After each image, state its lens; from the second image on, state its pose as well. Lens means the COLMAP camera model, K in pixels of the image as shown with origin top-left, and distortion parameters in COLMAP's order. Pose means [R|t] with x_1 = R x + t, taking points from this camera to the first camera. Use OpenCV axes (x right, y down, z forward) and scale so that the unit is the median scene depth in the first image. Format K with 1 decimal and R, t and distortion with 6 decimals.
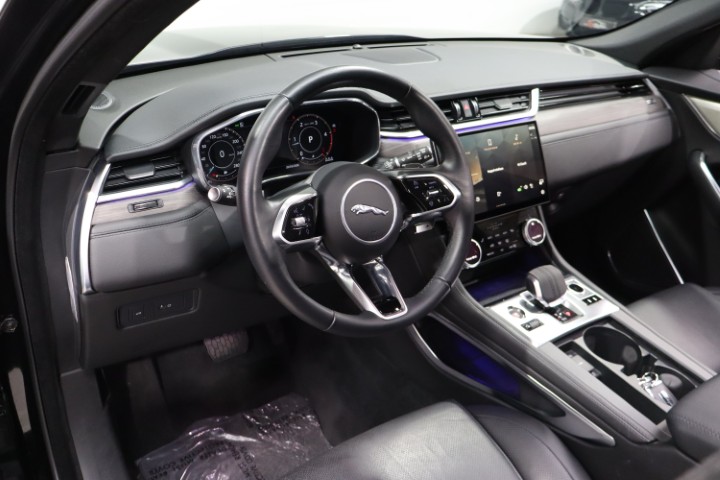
lens RADIAL K [[641.4, 0, 360.8], [0, 641.4, 253.4], [0, 0, 1]] dist [-0.005750, -0.005255]
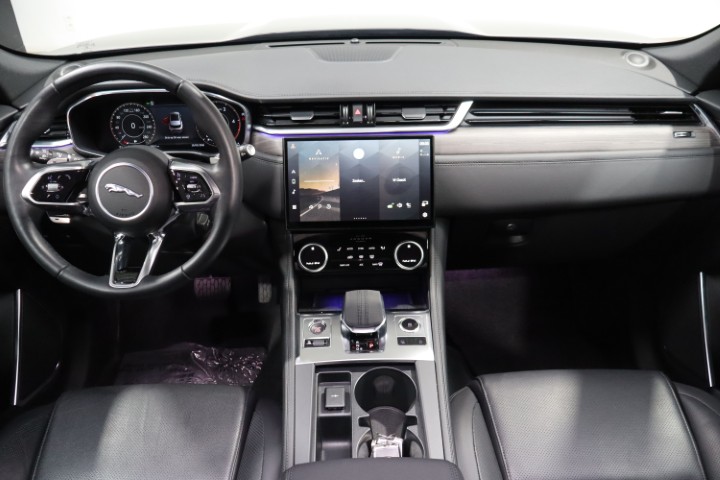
lens RADIAL K [[624.9, 0, 360.0], [0, 624.9, 240.0], [0, 0, 1]] dist [0.004046, 0.007268]
pose [[0.831609, 0.225629, -0.507462, 0.693988], [-0.212178, 0.973515, 0.085138, -0.121607], [0.513232, 0.036871, 0.857458, 0.198003]]
